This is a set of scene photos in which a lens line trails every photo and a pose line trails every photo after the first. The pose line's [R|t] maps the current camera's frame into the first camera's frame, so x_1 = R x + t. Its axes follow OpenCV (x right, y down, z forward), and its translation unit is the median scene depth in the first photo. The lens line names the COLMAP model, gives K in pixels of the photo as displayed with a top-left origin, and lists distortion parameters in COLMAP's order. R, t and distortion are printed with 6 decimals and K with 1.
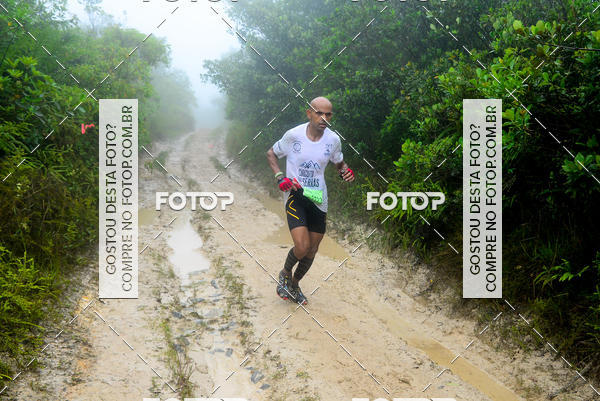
lens RADIAL K [[705.2, 0, 307.5], [0, 705.2, 207.7], [0, 0, 1]] dist [0.044266, 0.000000]
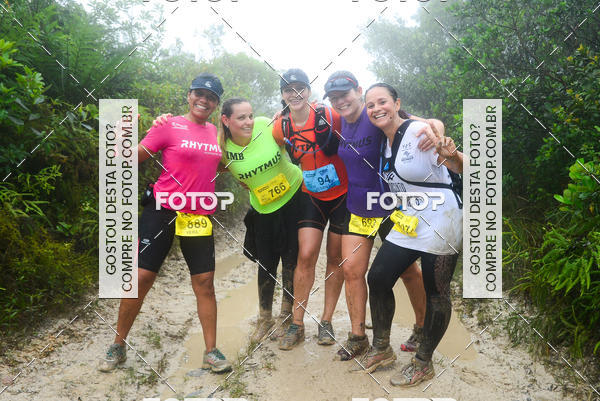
lens RADIAL K [[619.3, 0, 309.8], [0, 619.3, 211.6], [0, 0, 1]] dist [0.012666, 0.000000]
pose [[0.968183, 0.014325, -0.249833, 0.066336], [-0.030494, 0.997674, -0.060970, -0.015828], [0.248378, 0.066648, 0.966368, 0.557763]]
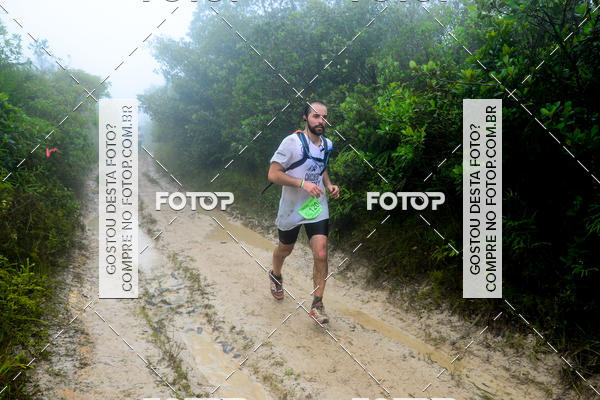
lens RADIAL K [[550.0, 0, 306.8], [0, 550.0, 207.9], [0, 0, 1]] dist [-0.023065, 0.000000]
pose [[0.984540, -0.044555, 0.169401, -0.064027], [0.044718, 0.998996, 0.002859, -0.001886], [-0.169358, 0.004760, 0.985543, 0.023941]]
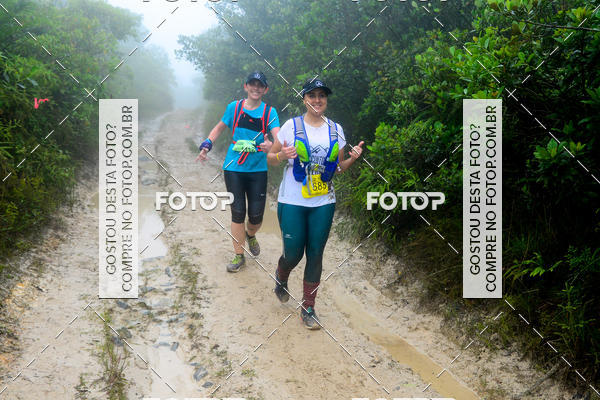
lens RADIAL K [[726.0, 0, 309.7], [0, 726.0, 209.1], [0, 0, 1]] dist [0.056528, 0.000000]
pose [[0.999584, 0.020214, 0.020574, 0.034677], [-0.020632, 0.999581, 0.020315, 0.001213], [-0.020155, -0.020731, 0.999582, 0.035901]]
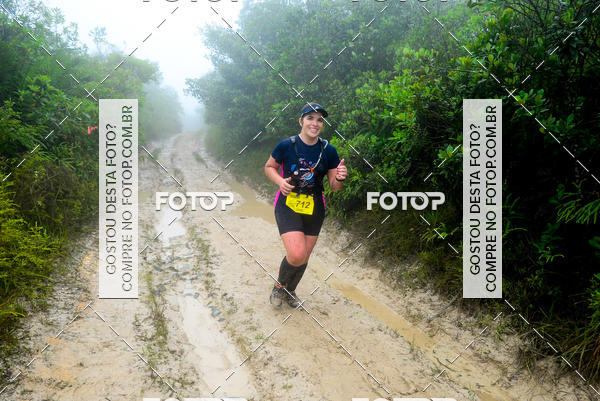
lens RADIAL K [[527.6, 0, 307.0], [0, 527.6, 208.9], [0, 0, 1]] dist [-0.070866, 0.096827]
pose [[0.997675, -0.012116, 0.067066, 0.026910], [0.009765, 0.999330, 0.035273, 0.005892], [-0.067449, -0.034536, 0.997125, 0.000280]]
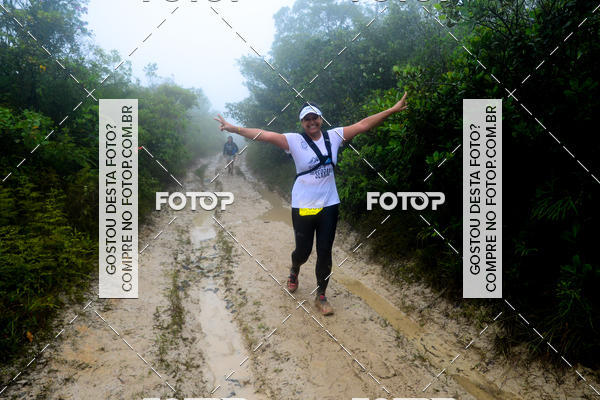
lens RADIAL K [[464.2, 0, 304.7], [0, 464.2, 209.1], [0, 0, 1]] dist [-0.106473, 0.084326]
pose [[0.999275, -0.034360, -0.016420, 0.083226], [0.034709, 0.999167, 0.021451, 0.011342], [0.015669, -0.022005, 0.999635, 0.009353]]
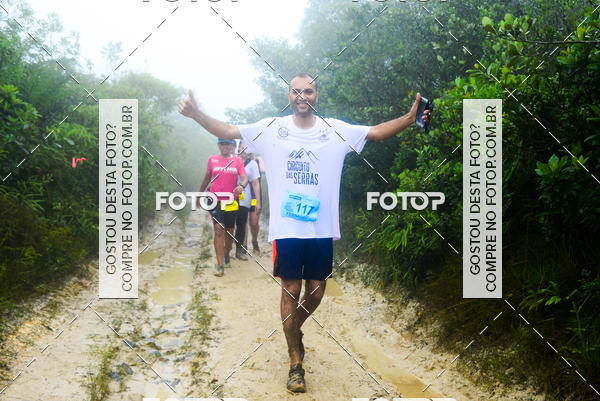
lens RADIAL K [[705.2, 0, 310.6], [0, 705.2, 211.1], [0, 0, 1]] dist [0.044266, 0.000000]
pose [[0.997718, -0.004133, -0.067391, 0.100025], [-0.001523, 0.996493, -0.083664, 0.049263], [0.067500, 0.083576, 0.994213, 0.074300]]
